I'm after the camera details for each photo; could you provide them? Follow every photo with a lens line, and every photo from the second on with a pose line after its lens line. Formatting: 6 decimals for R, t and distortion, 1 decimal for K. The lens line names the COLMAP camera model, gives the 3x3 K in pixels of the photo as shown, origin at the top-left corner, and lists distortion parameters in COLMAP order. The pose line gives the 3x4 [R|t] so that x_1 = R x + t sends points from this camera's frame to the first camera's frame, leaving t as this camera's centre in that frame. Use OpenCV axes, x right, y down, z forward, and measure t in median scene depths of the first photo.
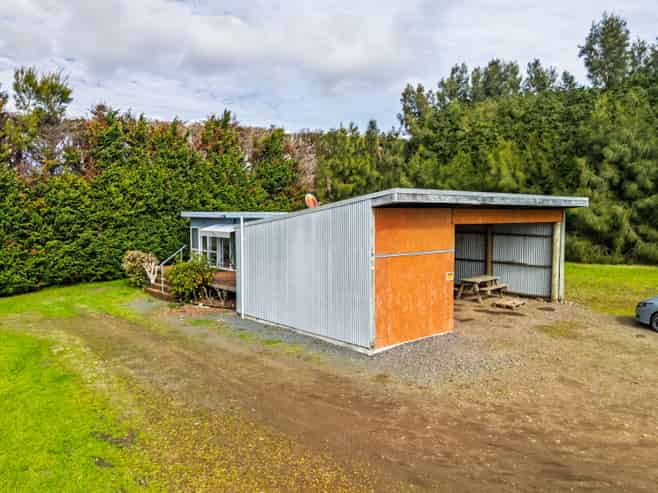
lens RADIAL K [[504.4, 0, 374.5], [0, 504.4, 246.9], [0, 0, 1]] dist [0.004280, -0.042325]
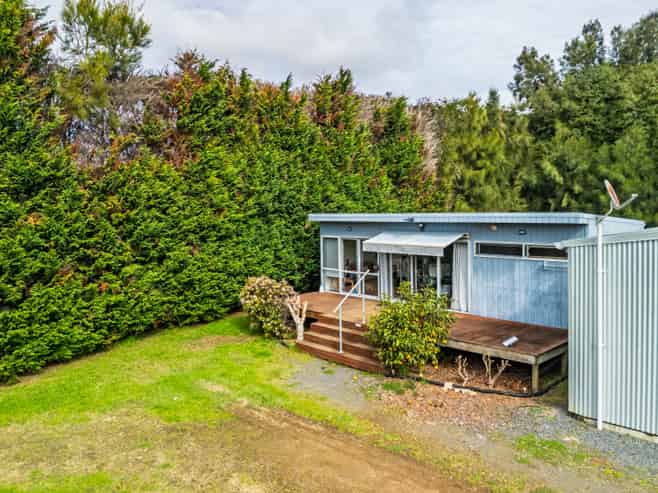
lens RADIAL K [[499.9, 0, 356.9], [0, 499.9, 222.6], [0, 0, 1]] dist [0.007264, -0.055155]
pose [[0.999029, -0.019201, 0.039641, -0.363471], [0.020450, 0.999299, -0.031362, -0.037251], [-0.039011, 0.032142, 0.998722, 0.354611]]
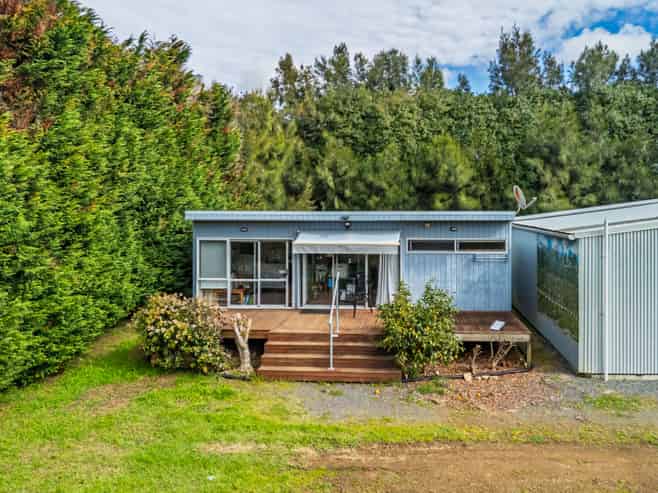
lens RADIAL K [[499.9, 0, 356.9], [0, 499.9, 222.6], [0, 0, 1]] dist [0.007264, -0.055155]
pose [[0.728347, -0.019877, 0.684920, -0.640919], [0.044213, 0.998859, -0.018029, -0.041730], [-0.683780, 0.043414, 0.728395, 0.521925]]
